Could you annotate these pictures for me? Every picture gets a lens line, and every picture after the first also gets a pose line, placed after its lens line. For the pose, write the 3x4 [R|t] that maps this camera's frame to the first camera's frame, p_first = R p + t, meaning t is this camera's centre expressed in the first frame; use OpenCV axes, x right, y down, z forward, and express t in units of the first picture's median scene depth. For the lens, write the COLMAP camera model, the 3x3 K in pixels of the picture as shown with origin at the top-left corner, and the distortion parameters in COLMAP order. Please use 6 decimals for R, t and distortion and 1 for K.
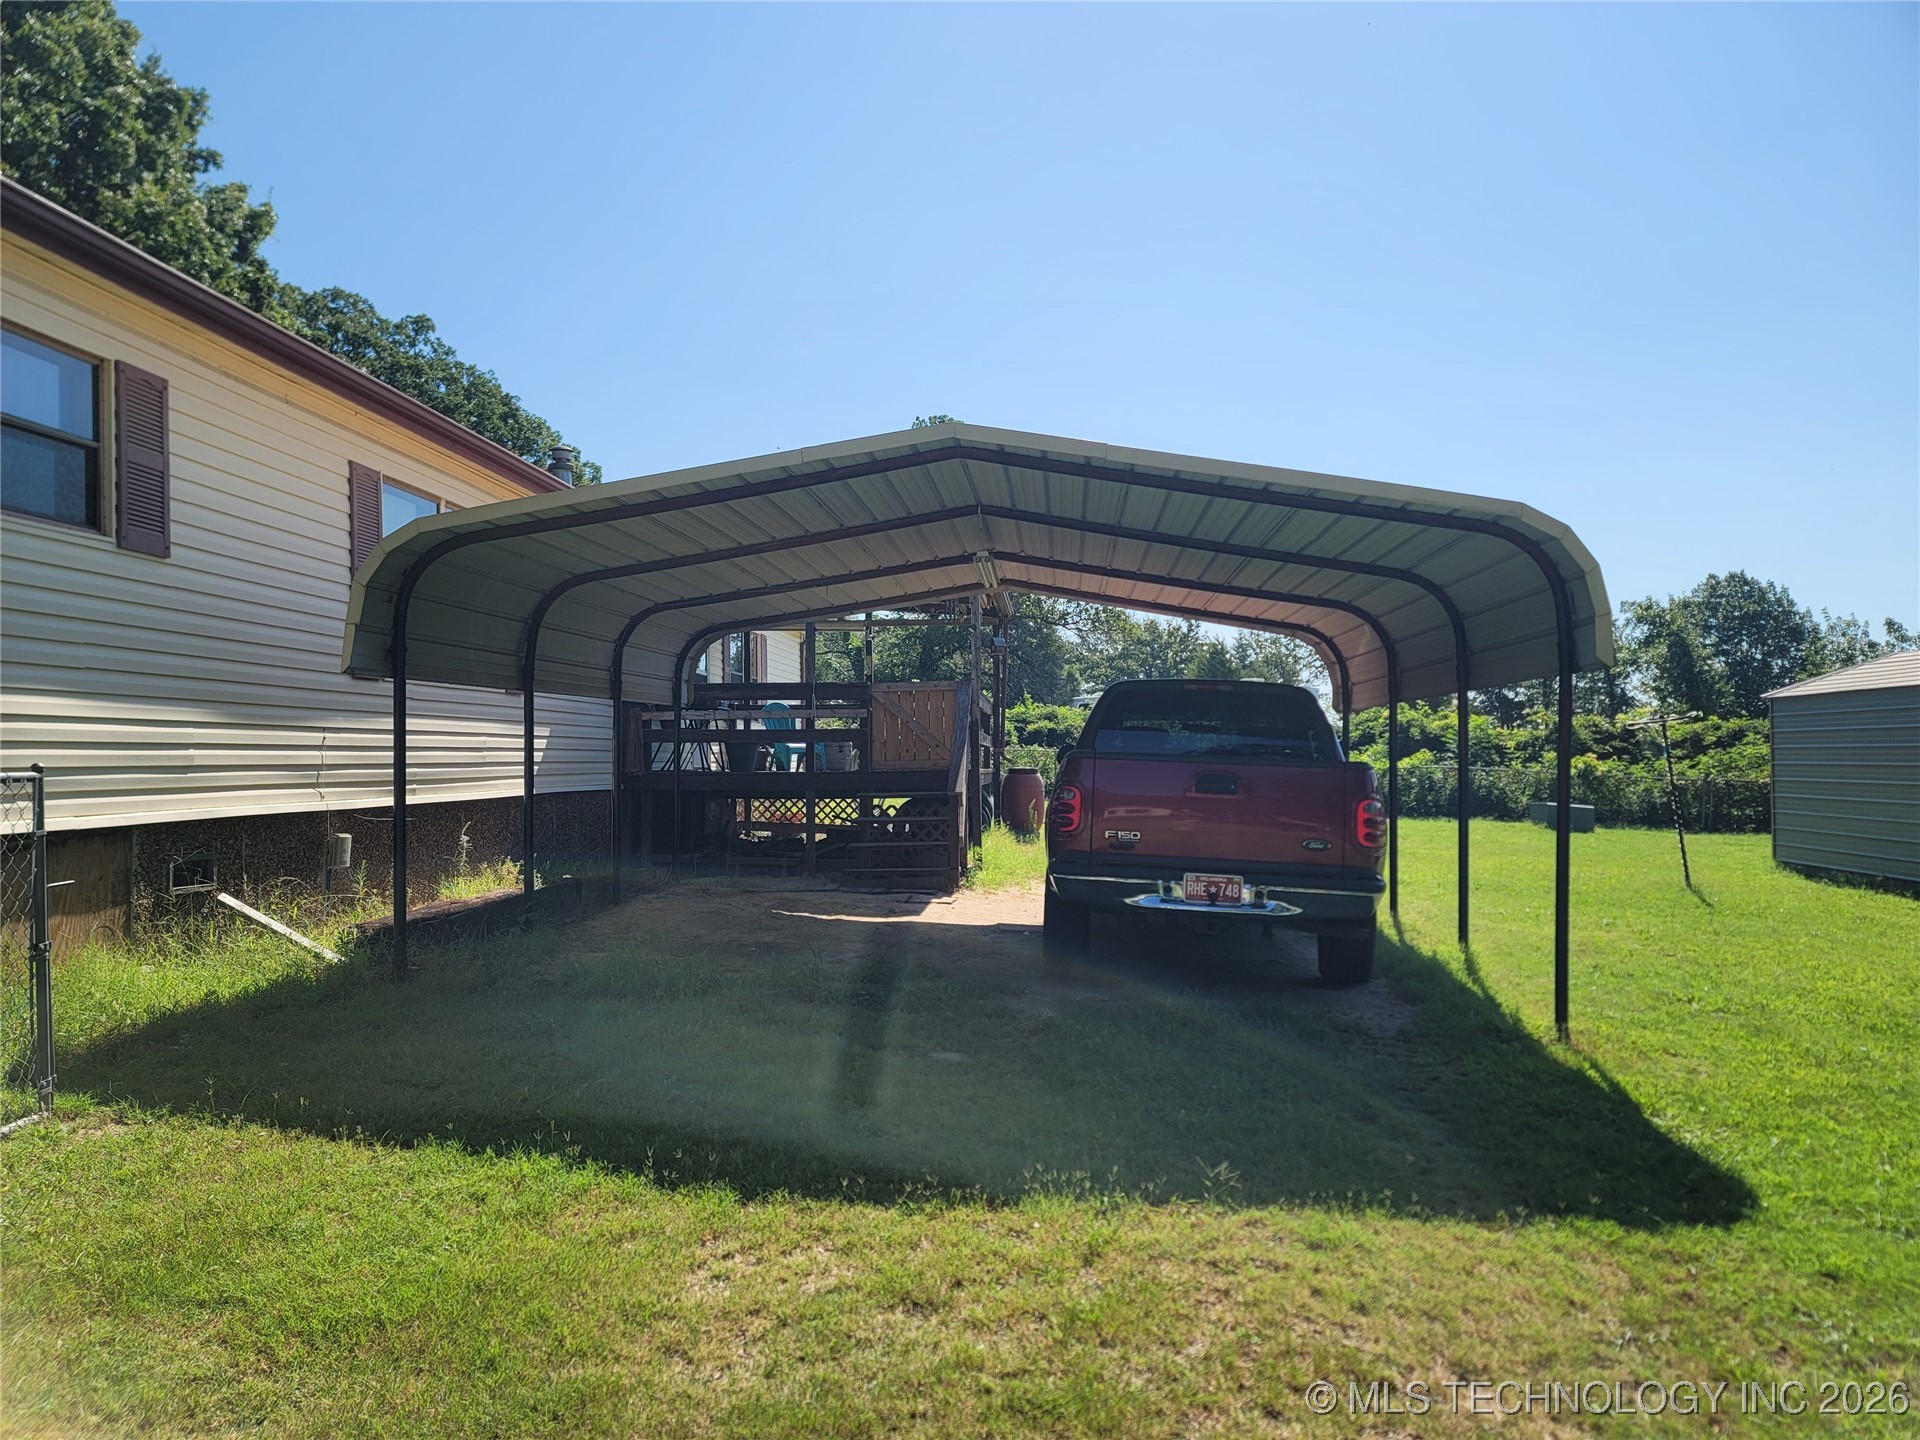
lens RADIAL K [[1408.2, 0, 960.0], [0, 1408.2, 720.0], [0, 0, 1]] dist [0.067725, -0.002252]
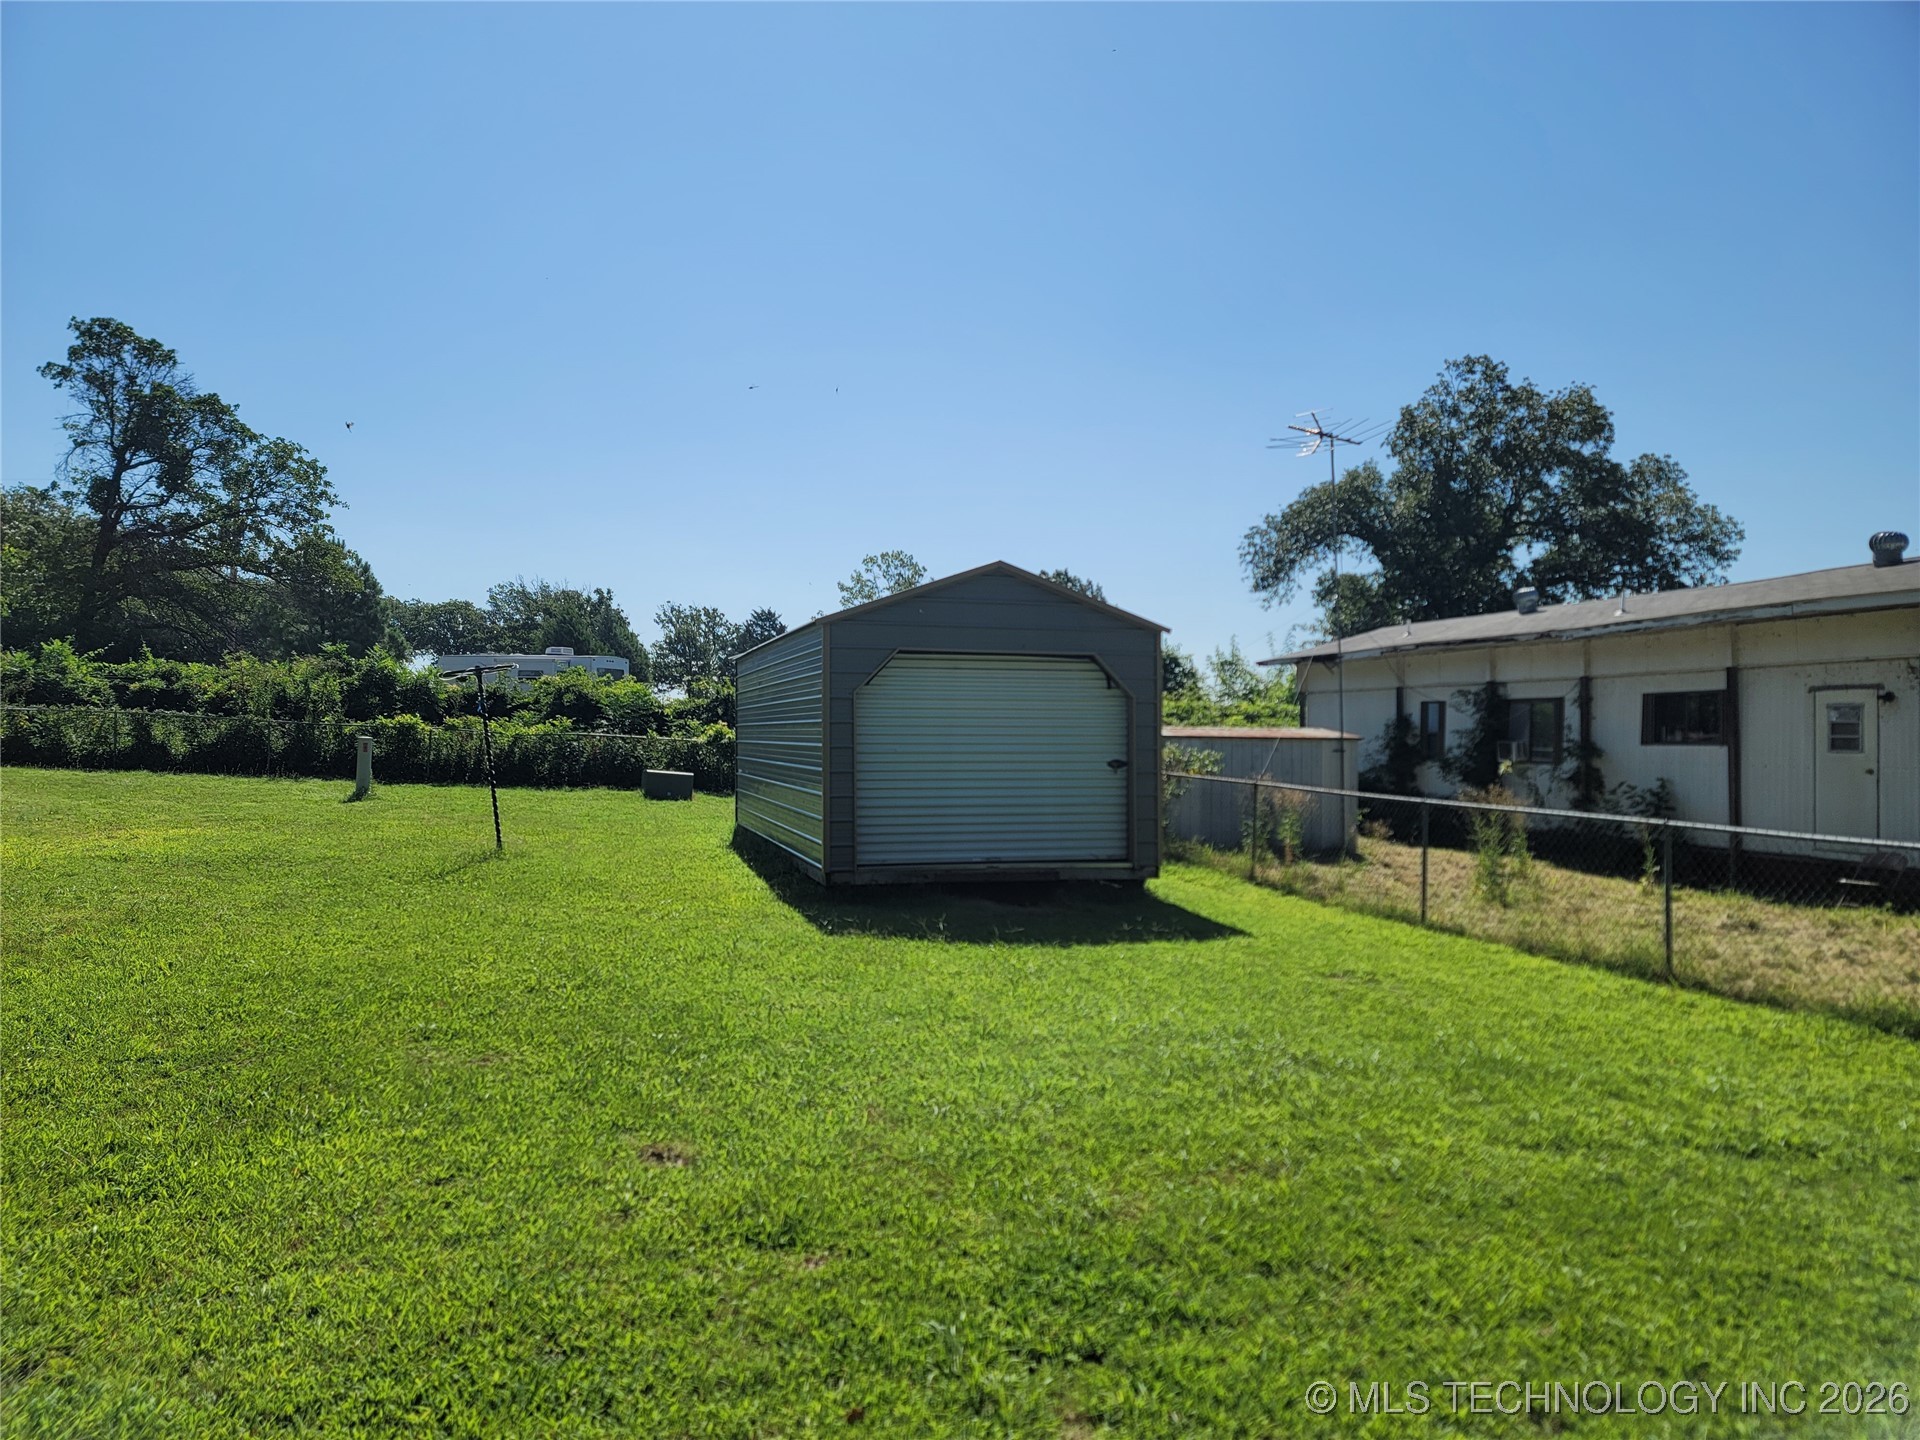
lens RADIAL K [[1389.5, 0, 950.0], [0, 1389.5, 725.3], [0, 0, 1]] dist [0.097486, -0.001841]
pose [[0.939971, 0.010725, 0.341086, 0.403056], [-0.016768, 0.999750, 0.014772, 0.014252], [-0.340842, -0.019605, 0.939916, 0.045608]]
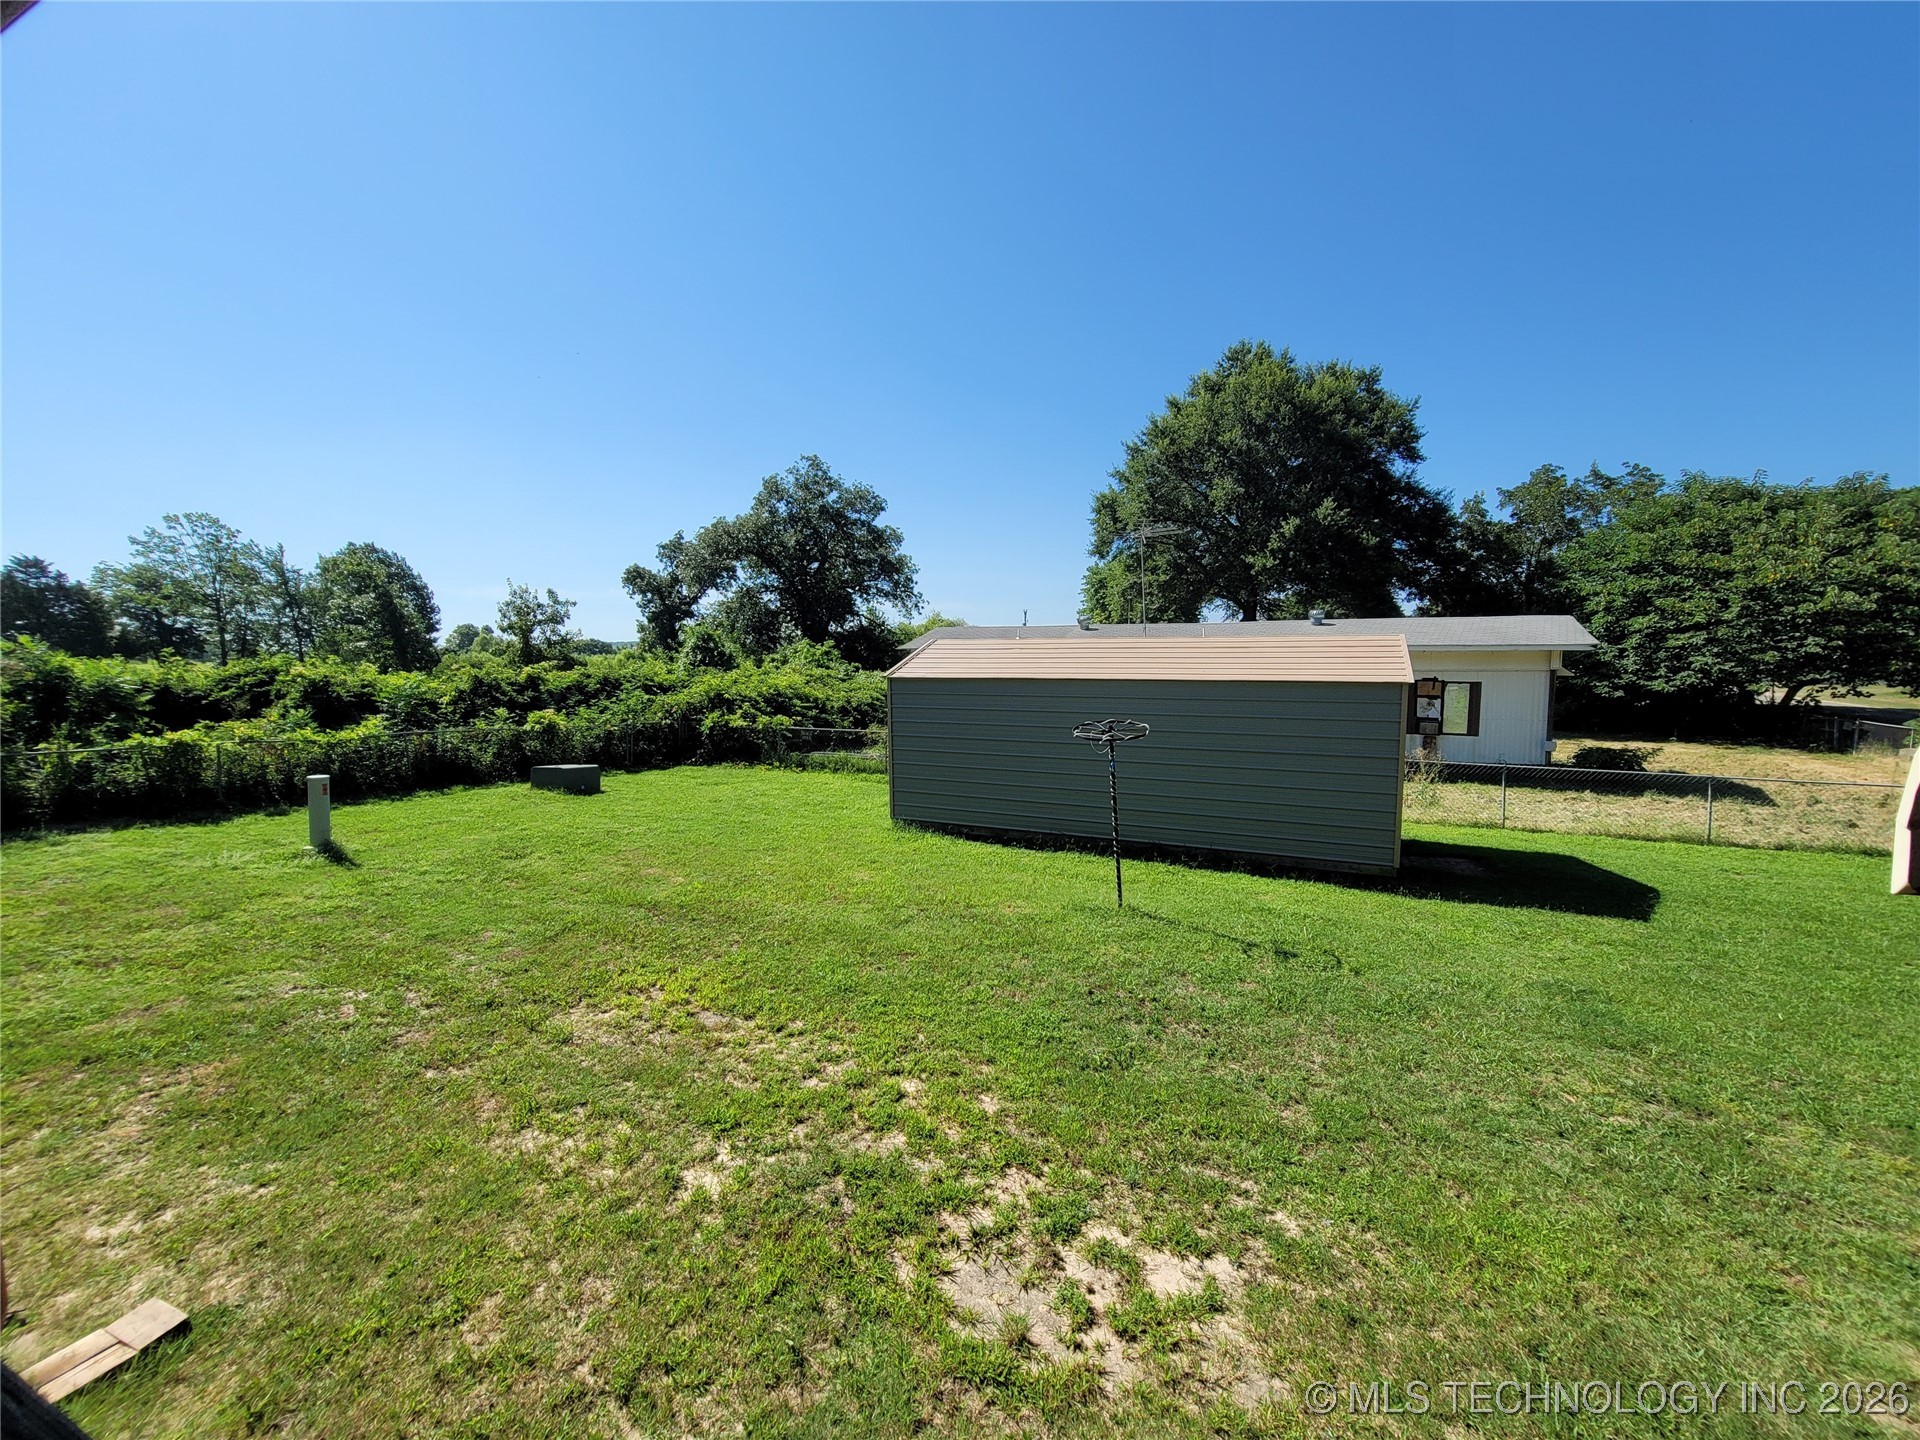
lens RADIAL K [[785.6, 0, 952.0], [0, 785.6, 717.7], [0, 0, 1]] dist [-0.000949, -0.000679]
pose [[0.351399, -0.079141, 0.932875, -0.002509], [-0.016370, 0.995749, 0.090642, -0.043847], [-0.936083, -0.047123, 0.348609, 0.792854]]
